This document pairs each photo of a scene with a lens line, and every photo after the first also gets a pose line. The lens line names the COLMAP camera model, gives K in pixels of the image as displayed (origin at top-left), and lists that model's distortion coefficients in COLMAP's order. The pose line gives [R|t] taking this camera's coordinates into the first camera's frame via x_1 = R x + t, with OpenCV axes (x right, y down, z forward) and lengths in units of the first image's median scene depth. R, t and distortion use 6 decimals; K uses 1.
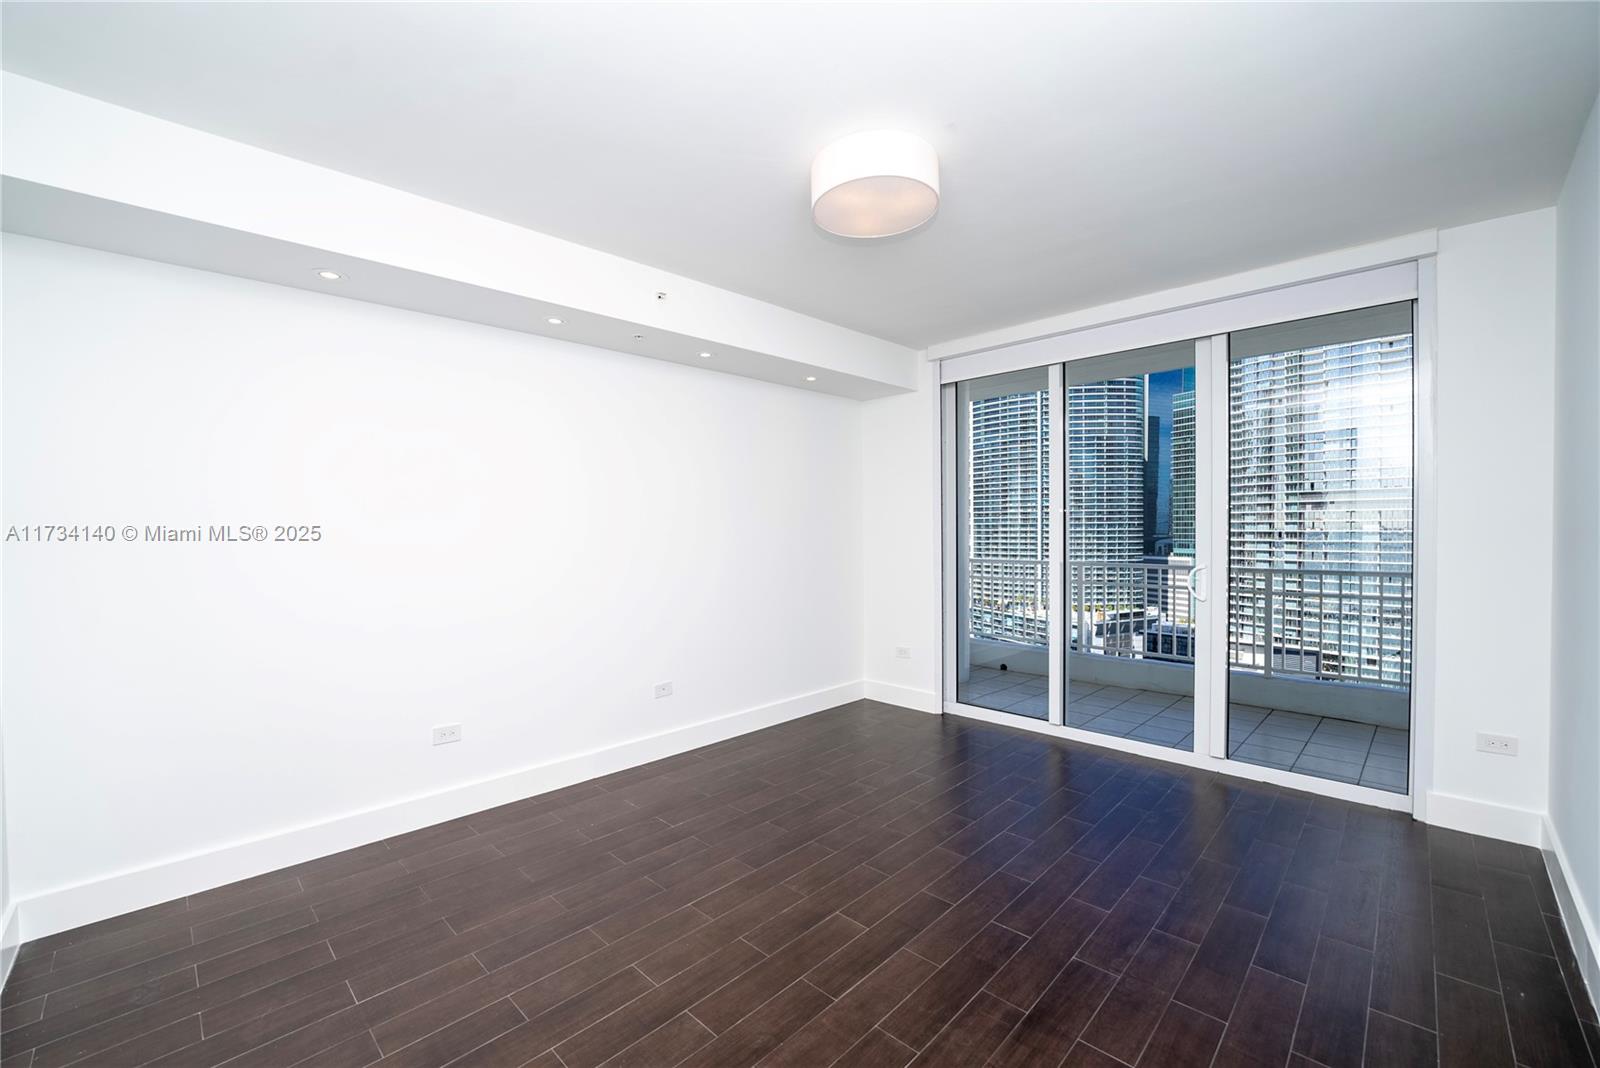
lens RADIAL K [[652.1, 0, 796.2], [0, 652.1, 538.5], [0, 0, 1]] dist [-0.022088, 0.002781]
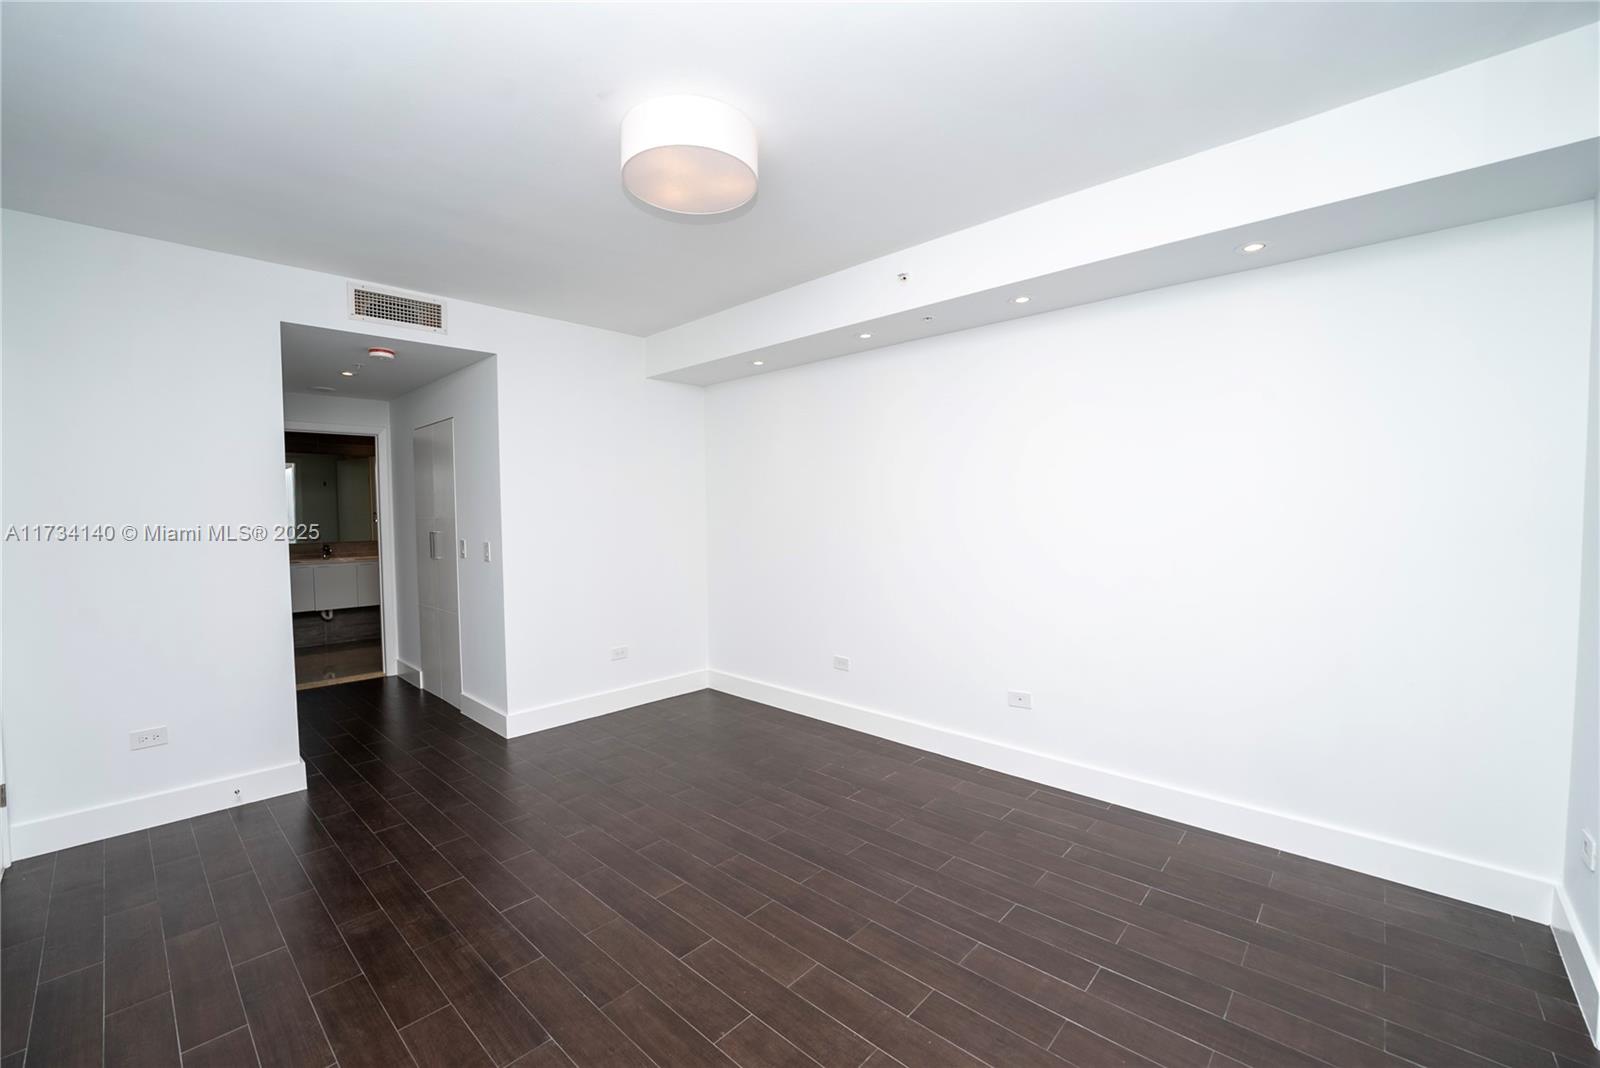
lens RADIAL K [[652.1, 0, 792.2], [0, 652.1, 538.8], [0, 0, 1]] dist [-0.022088, 0.002781]
pose [[0.019412, 0.050229, -0.998549, 1.198847], [-0.004320, 0.998732, 0.050155, -0.048987], [0.999802, 0.003340, 0.019604, 1.246117]]
